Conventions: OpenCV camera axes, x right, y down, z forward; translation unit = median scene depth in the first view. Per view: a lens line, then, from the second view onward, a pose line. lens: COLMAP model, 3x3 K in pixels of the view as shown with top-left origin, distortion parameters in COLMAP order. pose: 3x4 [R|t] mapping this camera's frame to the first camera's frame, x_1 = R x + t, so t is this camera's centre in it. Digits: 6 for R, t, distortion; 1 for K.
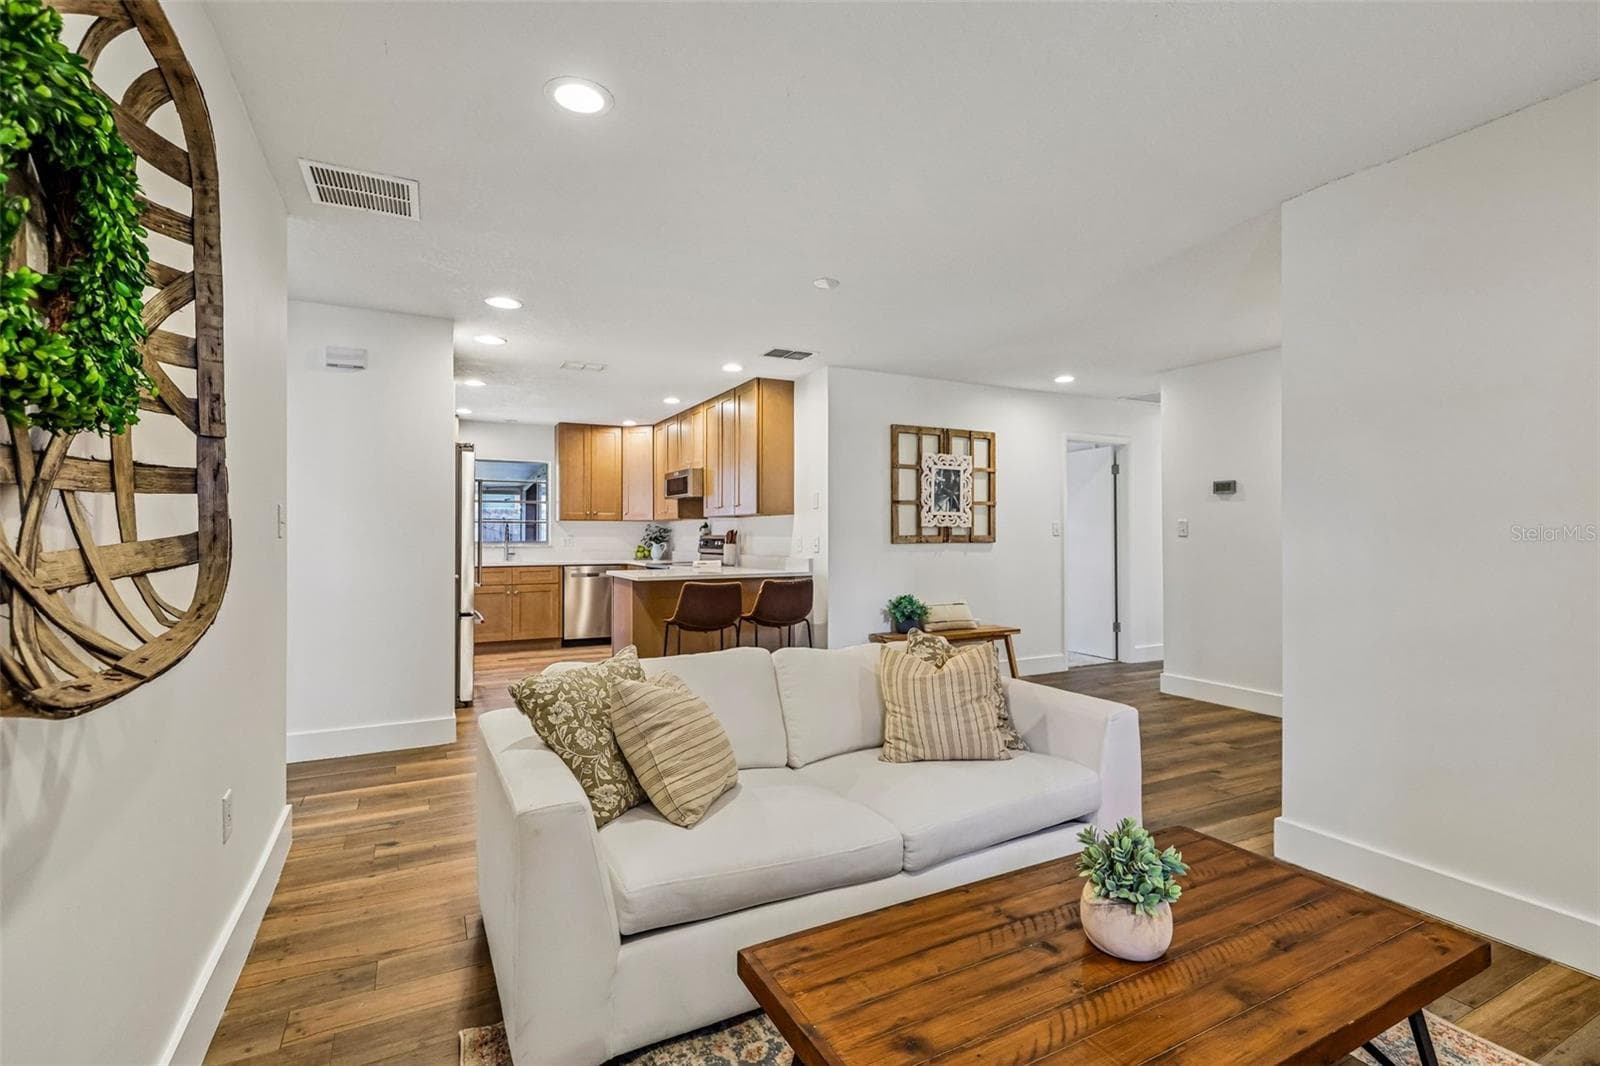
lens RADIAL K [[722.8, 0, 794.3], [0, 722.8, 529.8], [0, 0, 1]] dist [-0.001002, -0.001888]
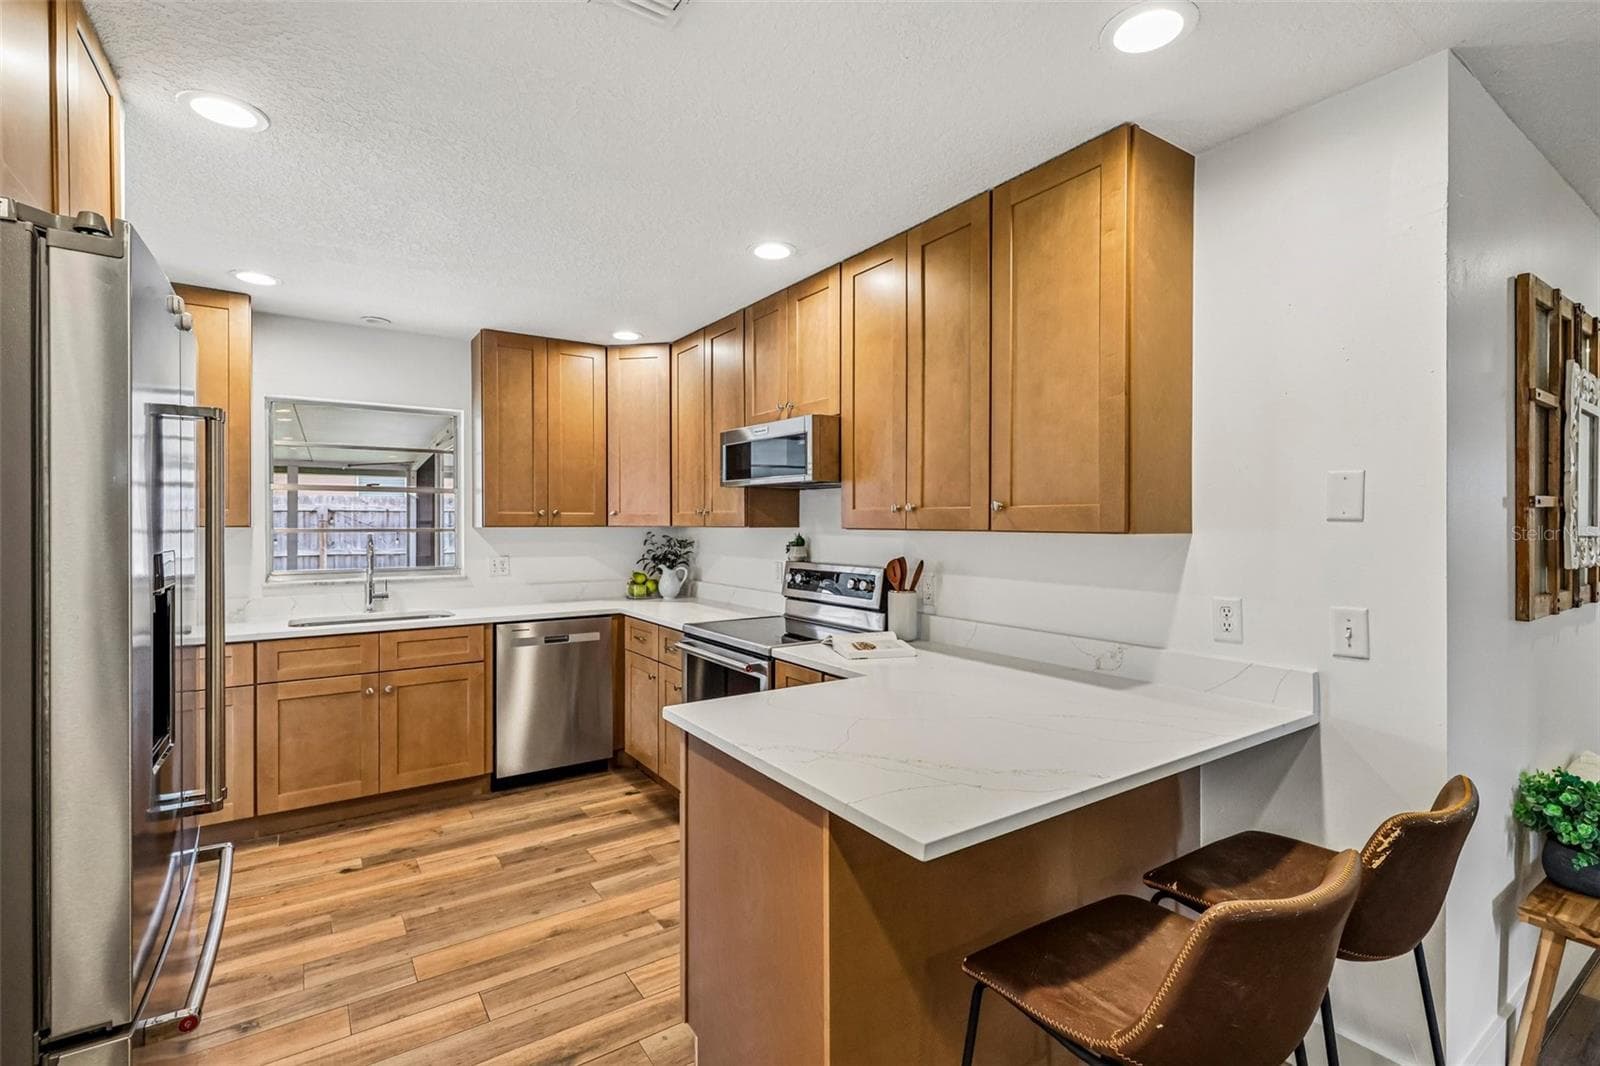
lens RADIAL K [[722.8, 0, 792.2], [0, 722.8, 527.4], [0, 0, 1]] dist [-0.001002, -0.001888]
pose [[0.993213, 0.000681, 0.116305, -0.180670], [-0.002371, 0.999894, 0.014390, -0.021886], [-0.116283, -0.014568, 0.993109, 0.507161]]
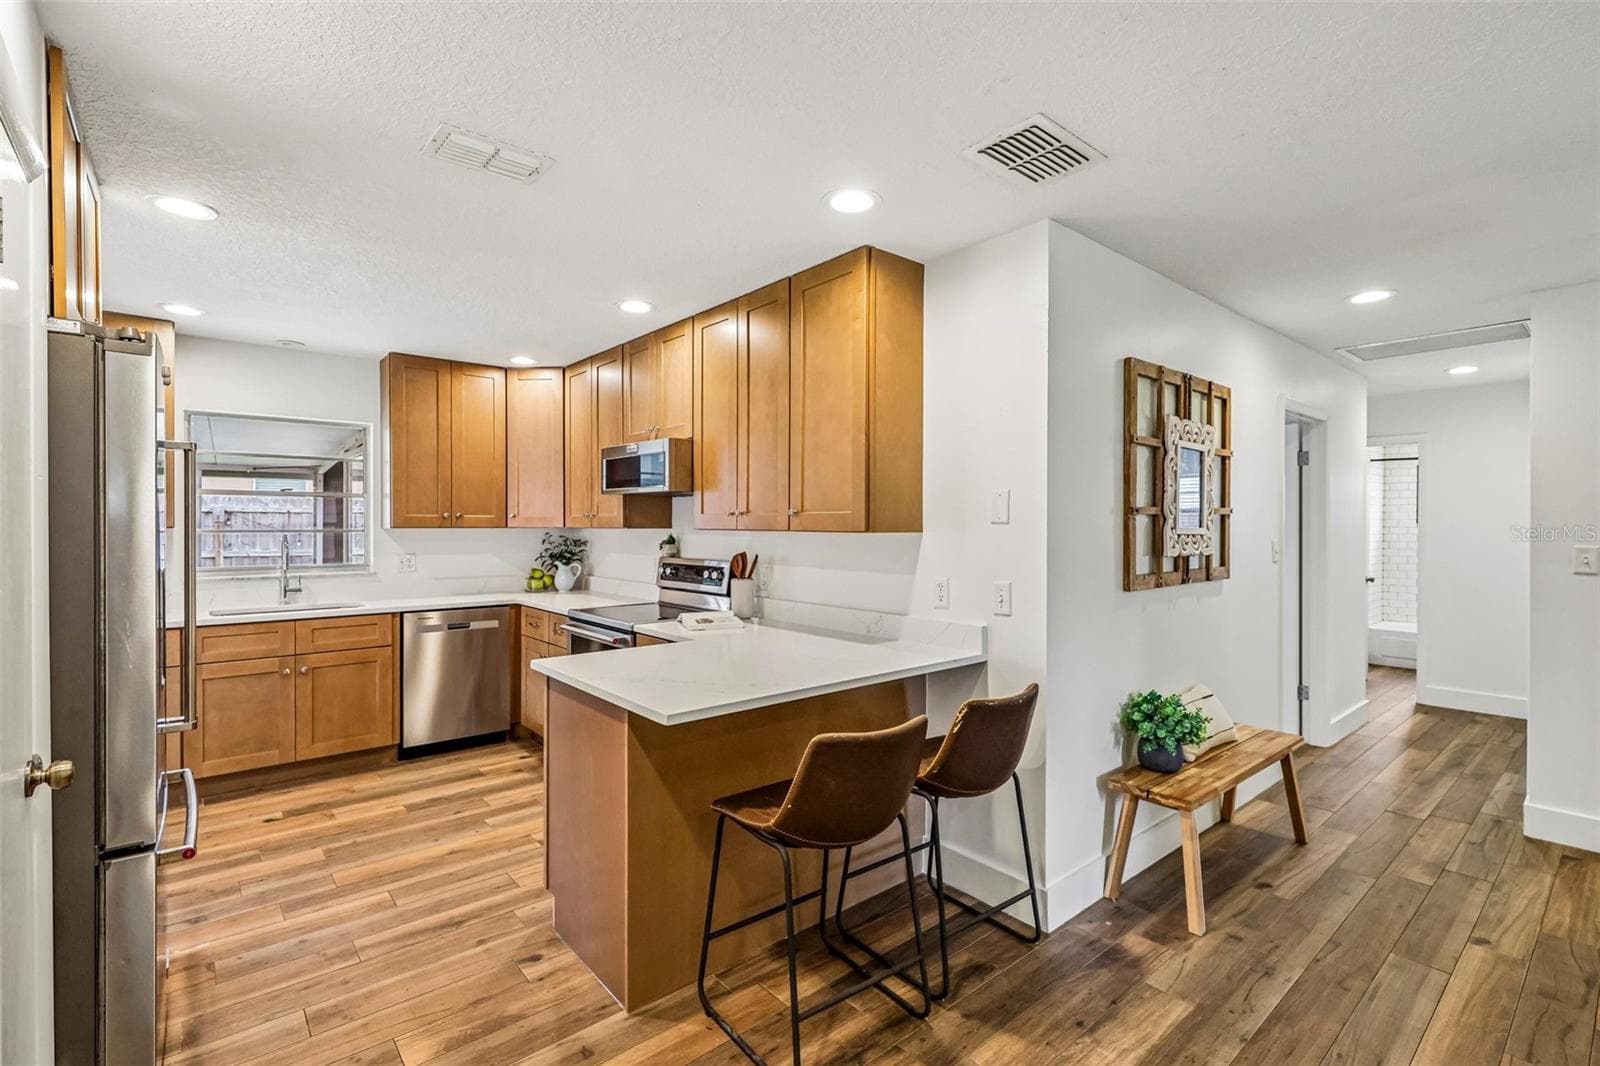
lens RADIAL K [[722.8, 0, 792.6], [0, 722.8, 528.4], [0, 0, 1]] dist [-0.001002, -0.001888]
pose [[0.975779, 0.001152, 0.218754, -0.151595], [-0.004187, 0.999901, 0.013408, -0.023066], [-0.218717, -0.013999, 0.975688, 0.406475]]
